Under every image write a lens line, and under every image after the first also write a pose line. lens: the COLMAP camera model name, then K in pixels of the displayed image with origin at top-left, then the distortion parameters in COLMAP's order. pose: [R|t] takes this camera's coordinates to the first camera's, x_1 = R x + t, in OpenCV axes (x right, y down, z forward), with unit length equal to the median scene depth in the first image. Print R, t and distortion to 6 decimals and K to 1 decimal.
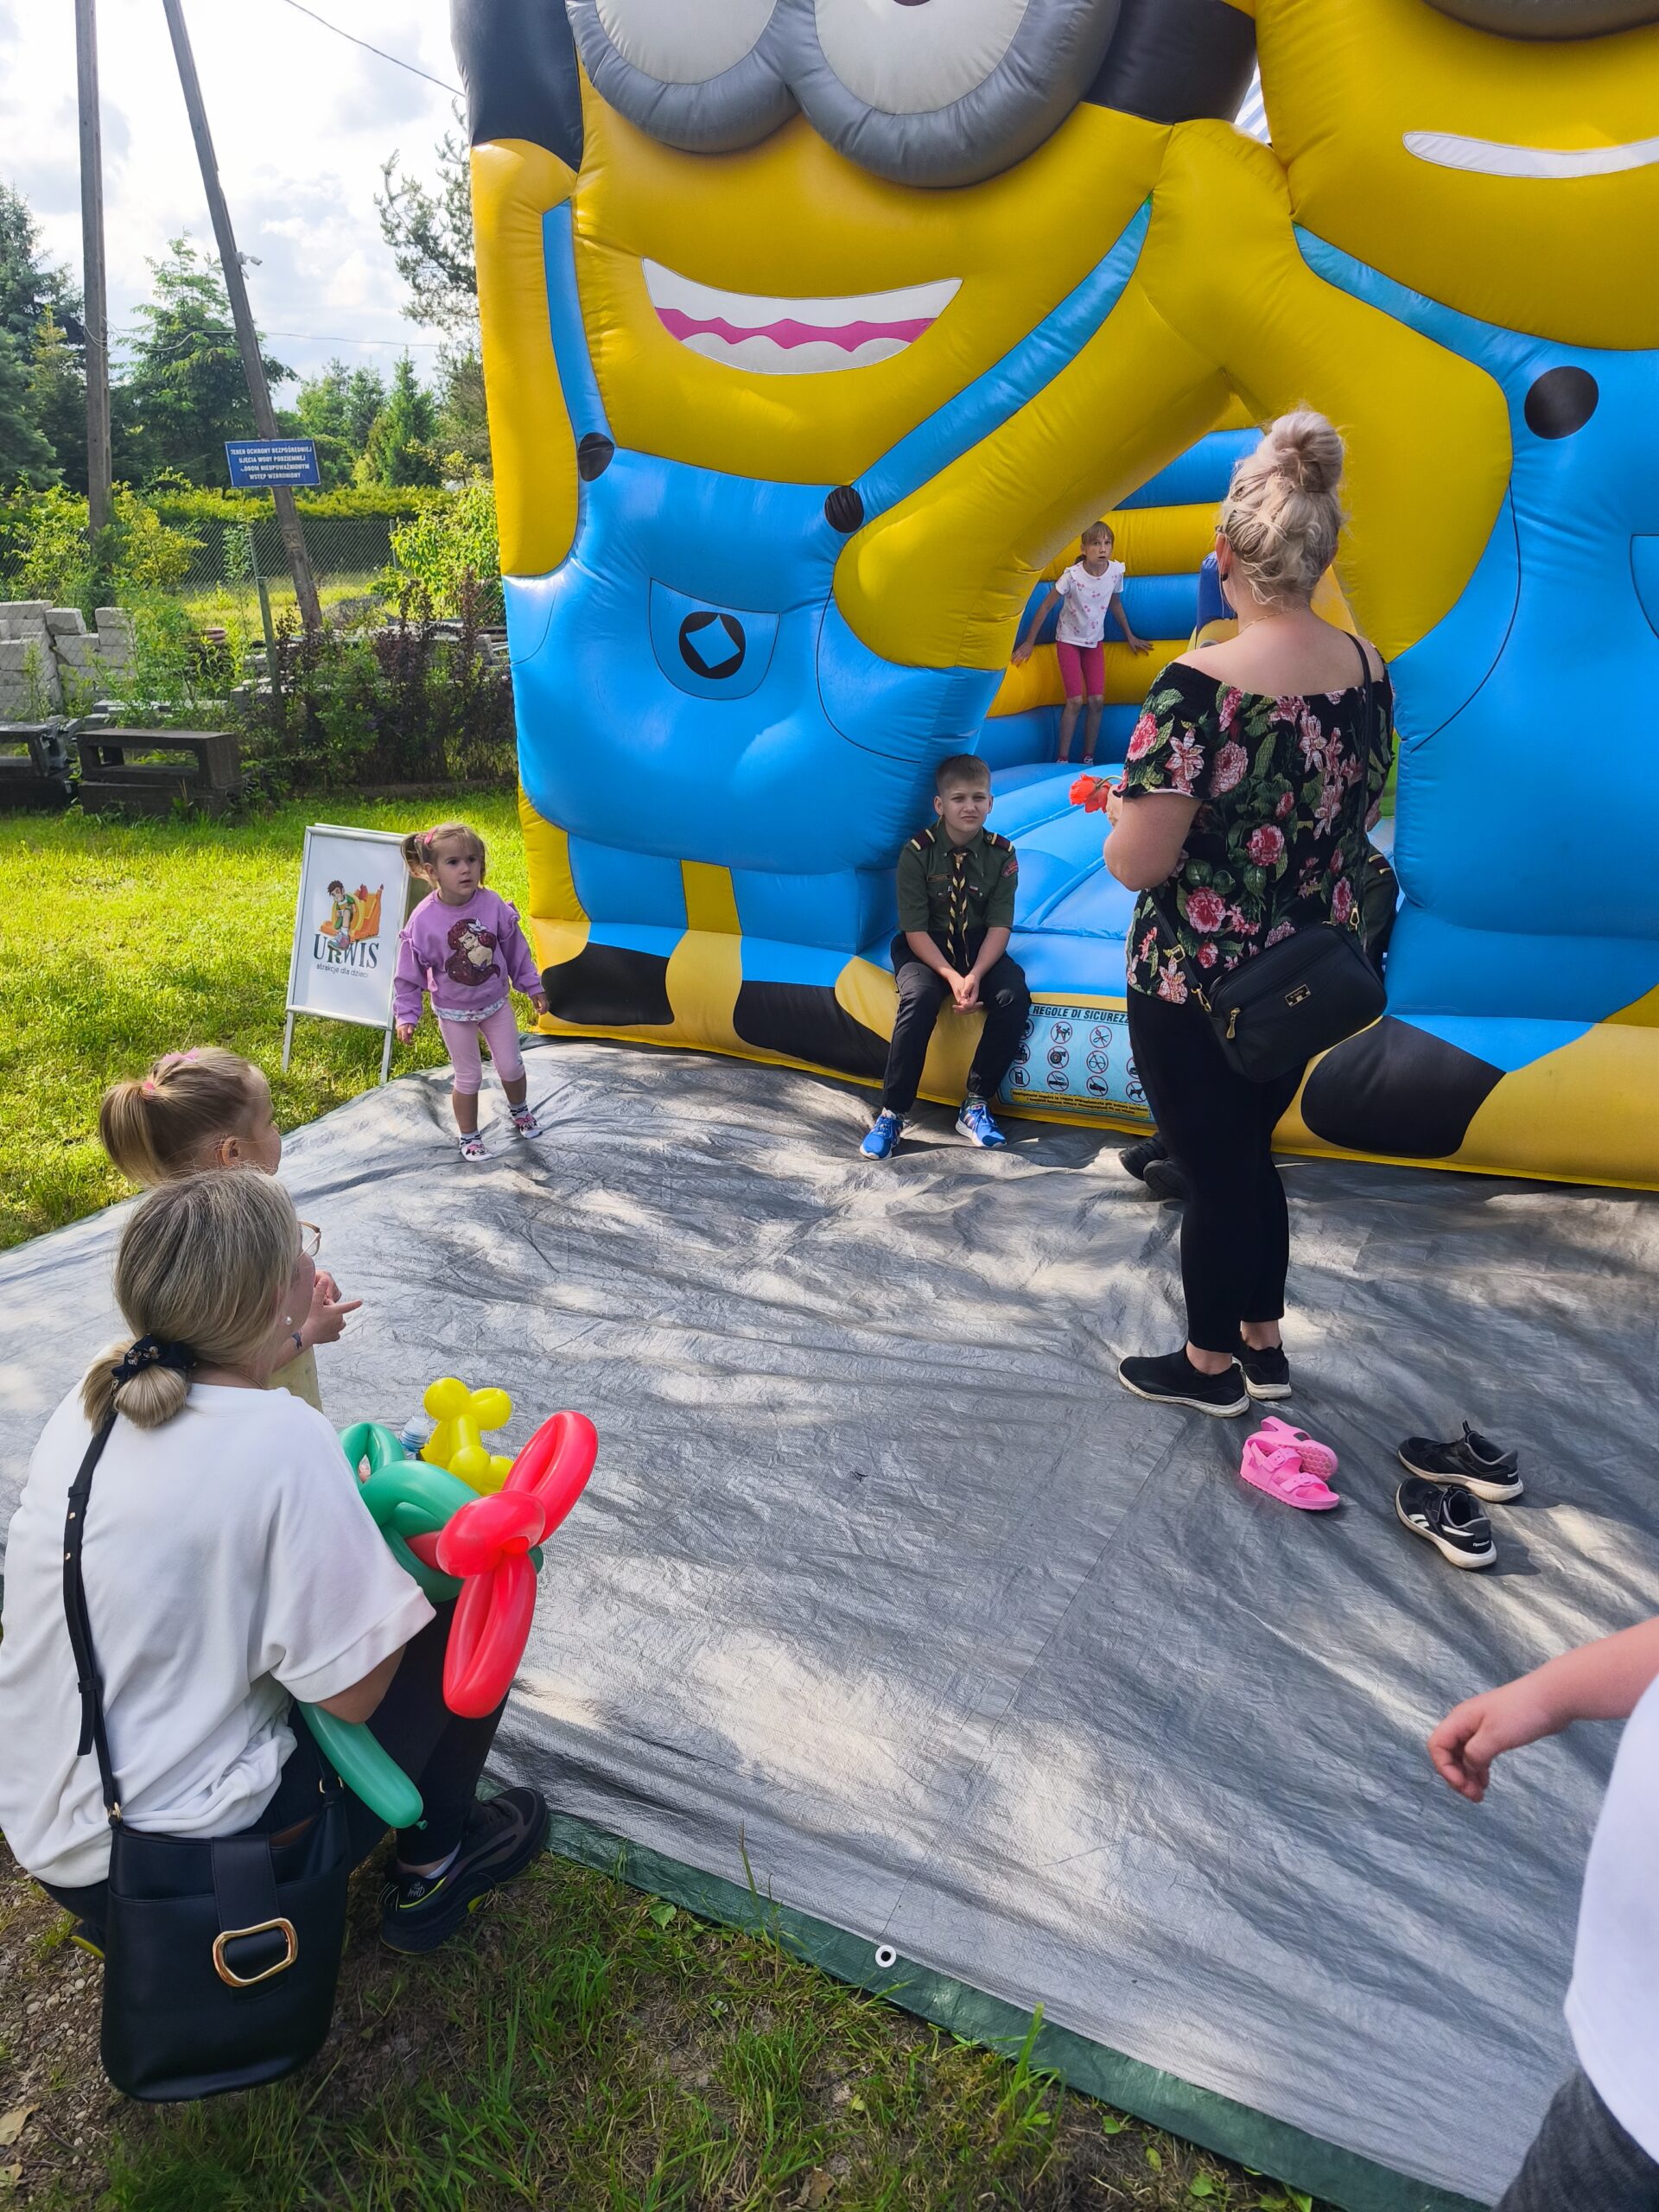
lens RADIAL K [[1469.5, 0, 848.0], [0, 1469.5, 1173.1], [0, 0, 1]] dist [0.008741, -0.020749]
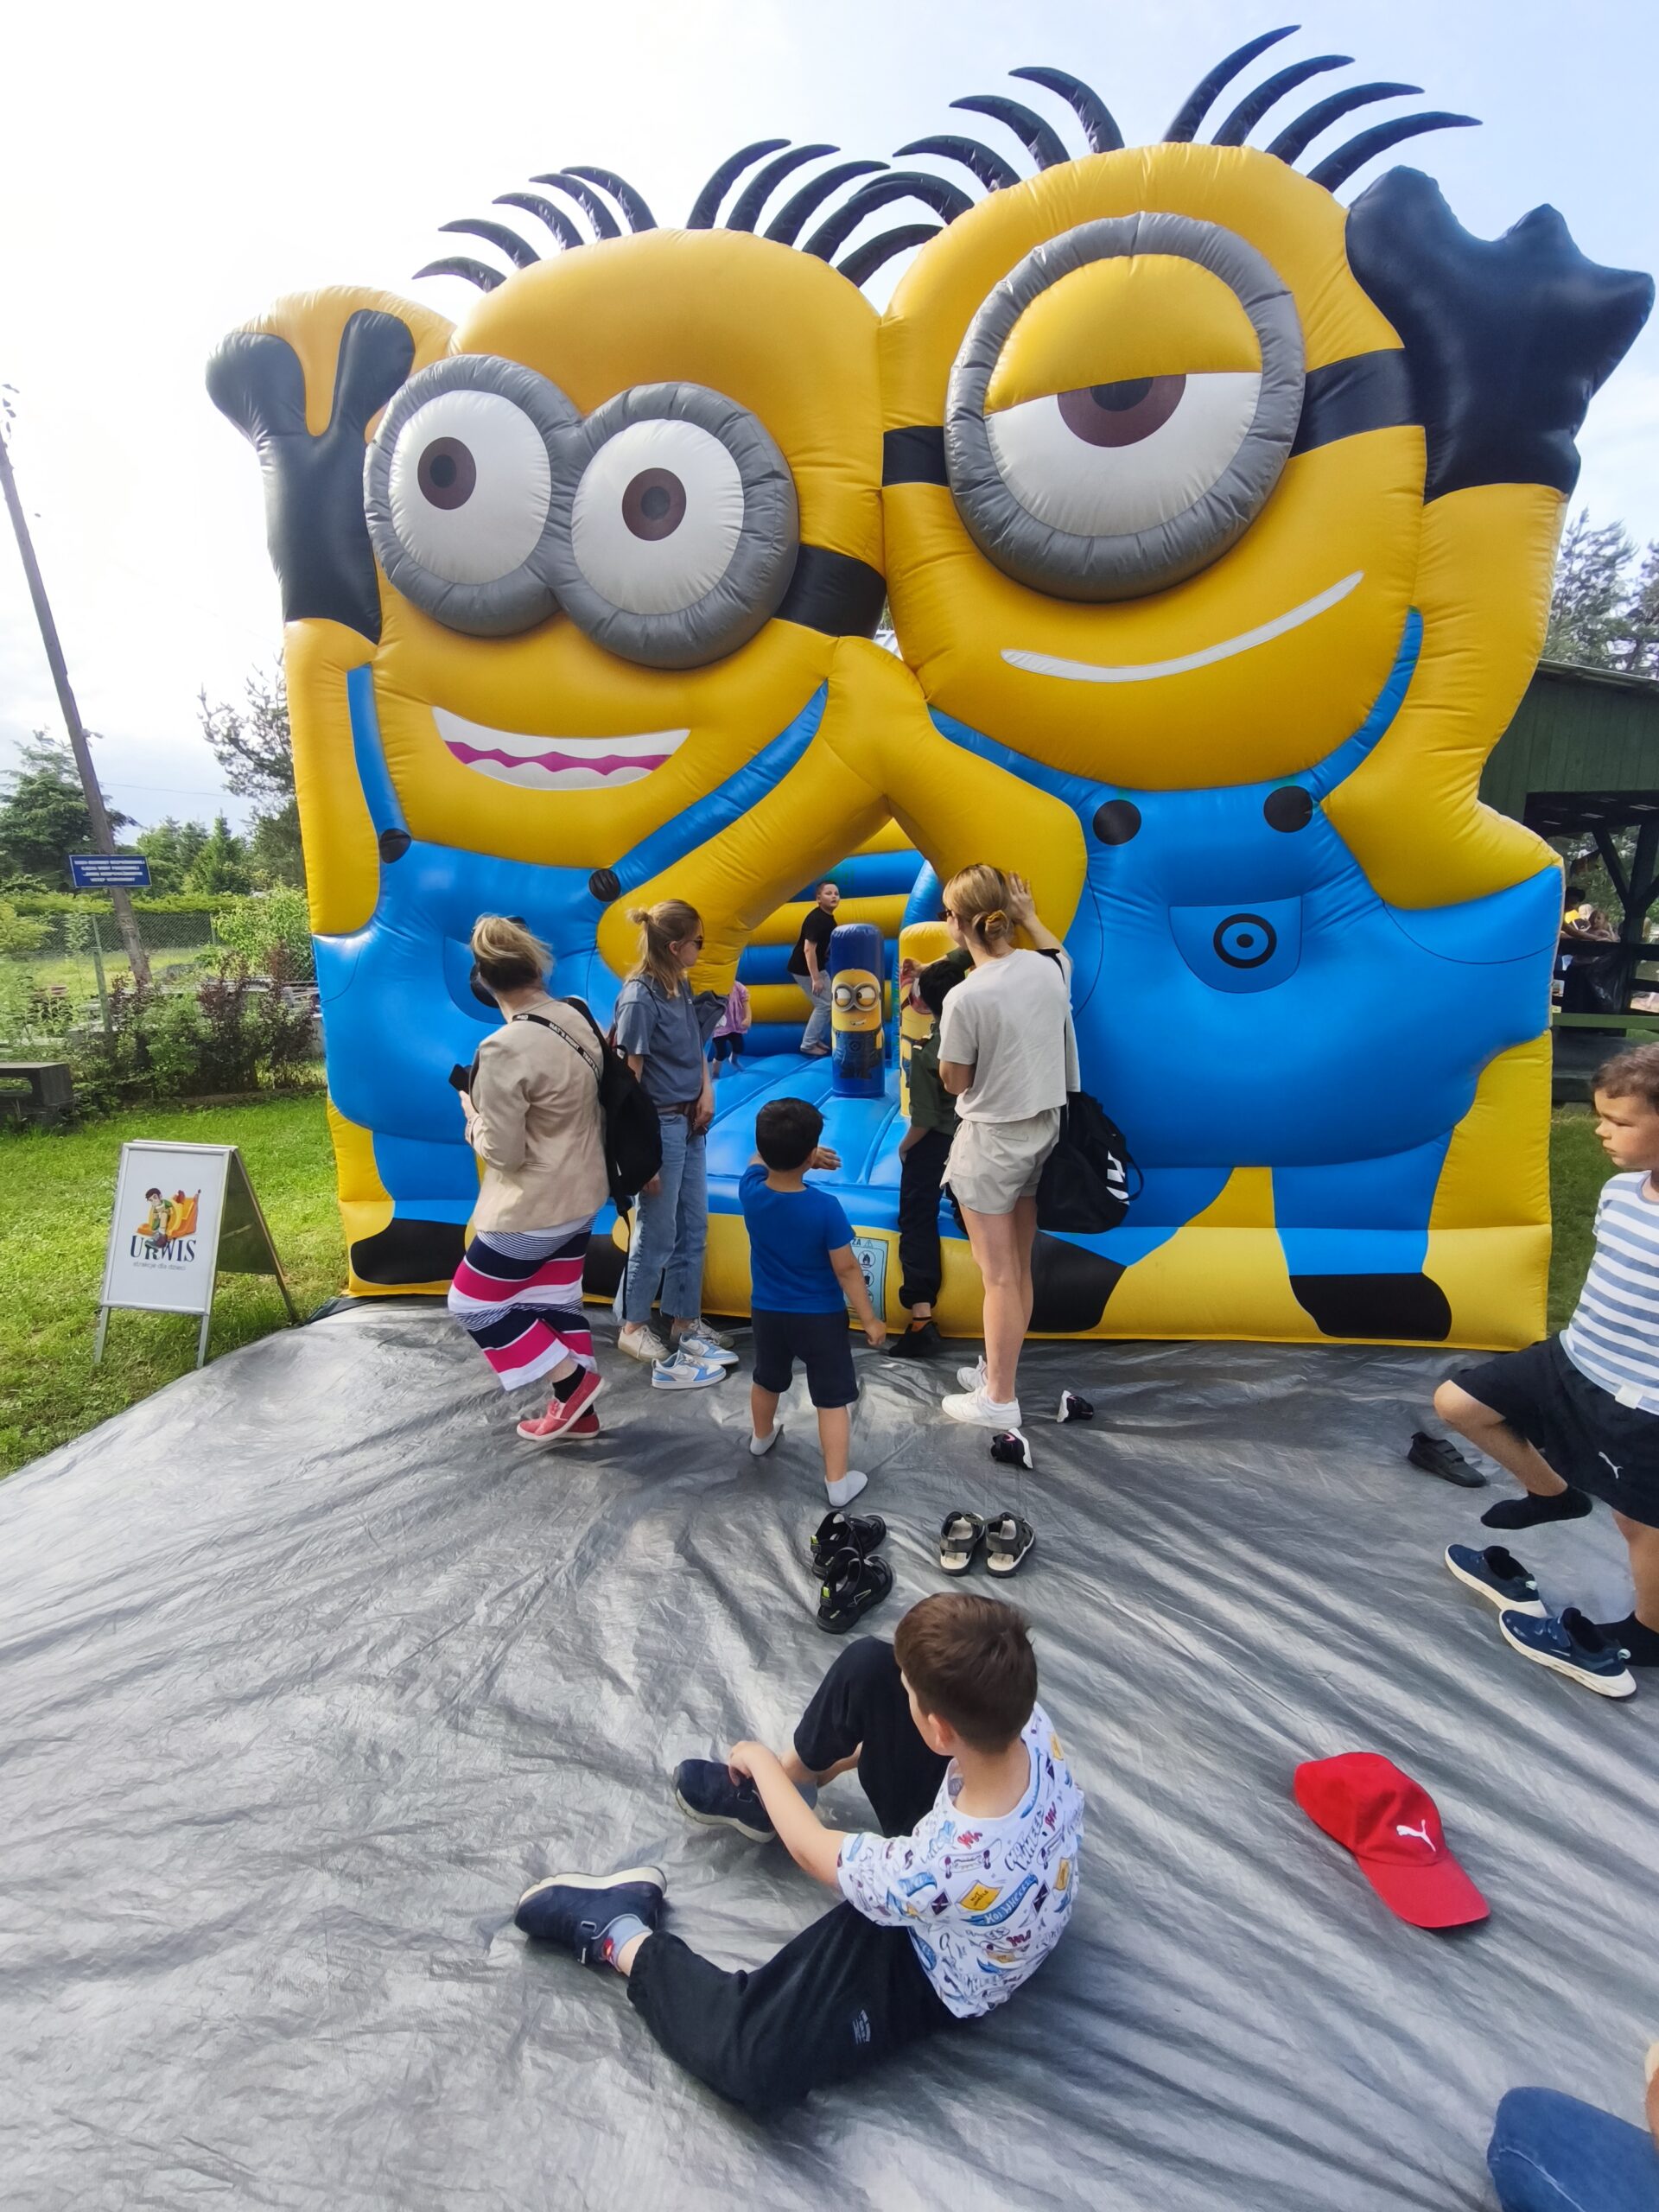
lens RADIAL K [[943.8, 0, 872.4], [0, 943.8, 1138.1], [0, 0, 1]] dist [-0.030002, 0.010947]
pose [[0.946664, -0.059149, 0.316746, -0.058055], [0.117831, 0.978470, -0.169445, -0.058805], [-0.299904, 0.197731, 0.933252, 0.188243]]
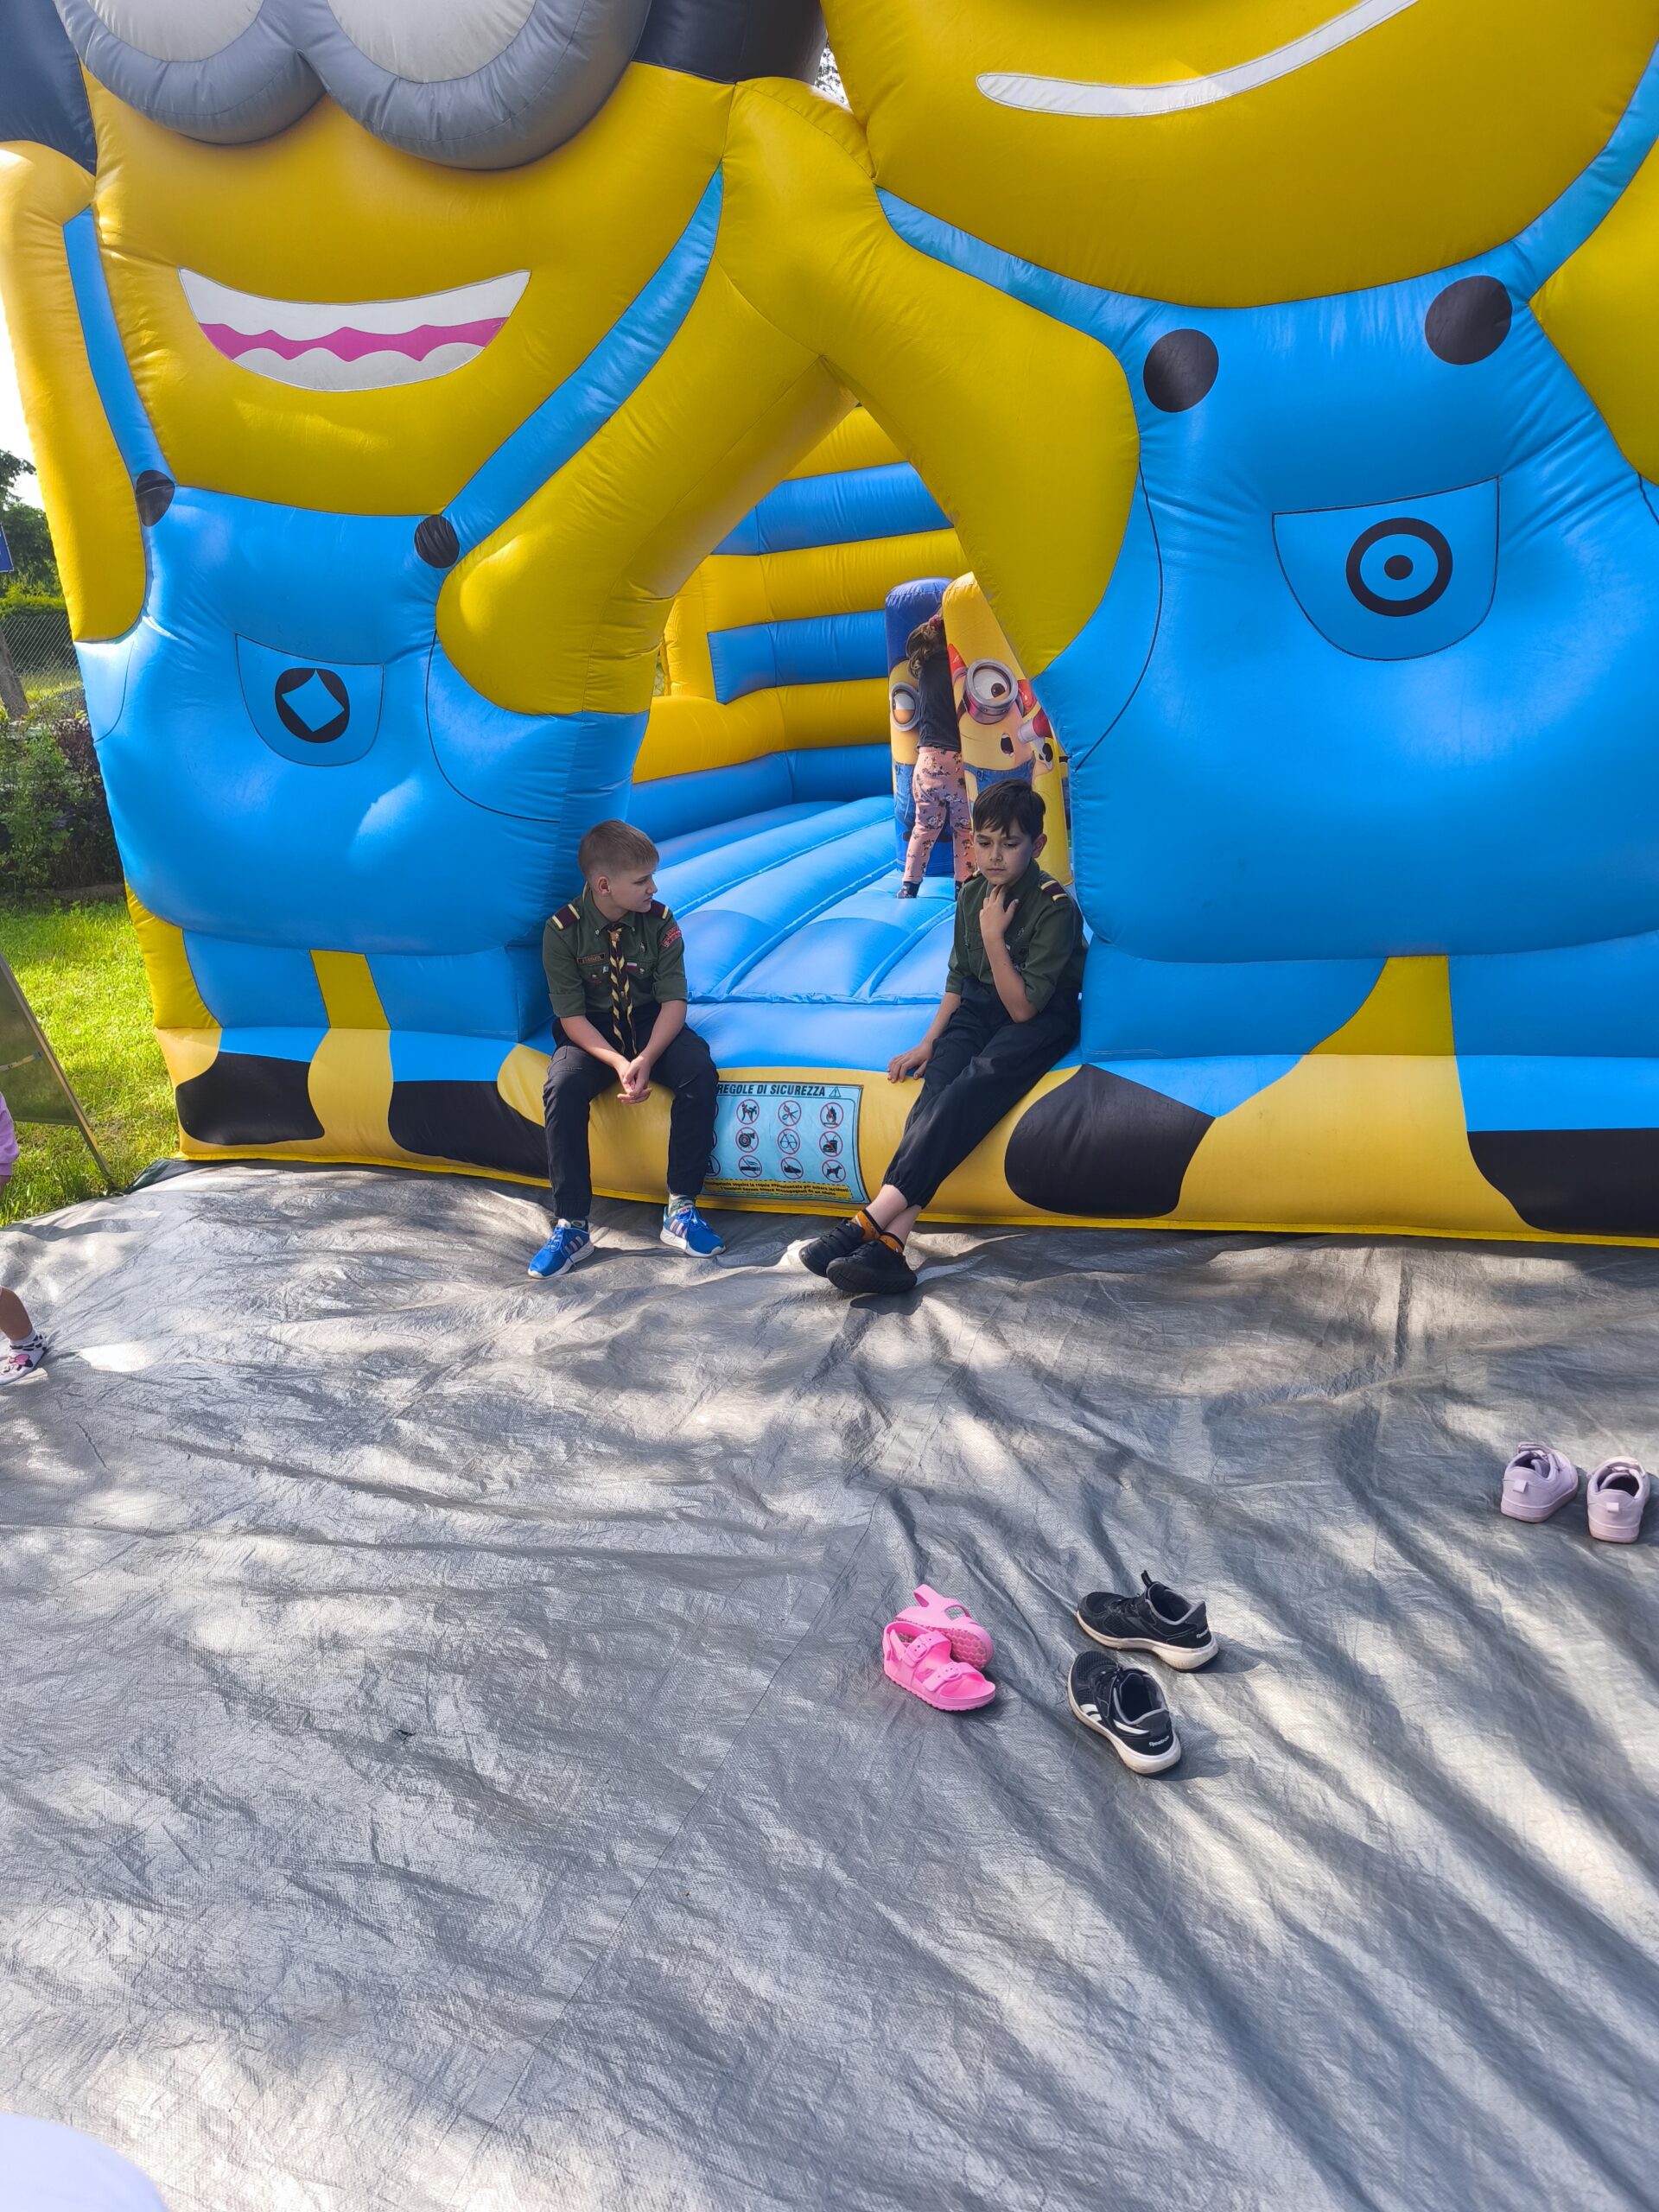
lens RADIAL K [[1509.4, 0, 833.2], [0, 1509.4, 1191.6], [0, 0, 1]] dist [0.020434, -0.022105]
pose [[0.989214, -0.097059, 0.109705, 0.097514], [0.100470, 0.994601, -0.025992, -0.020169], [-0.106590, 0.036734, 0.993624, 0.096277]]
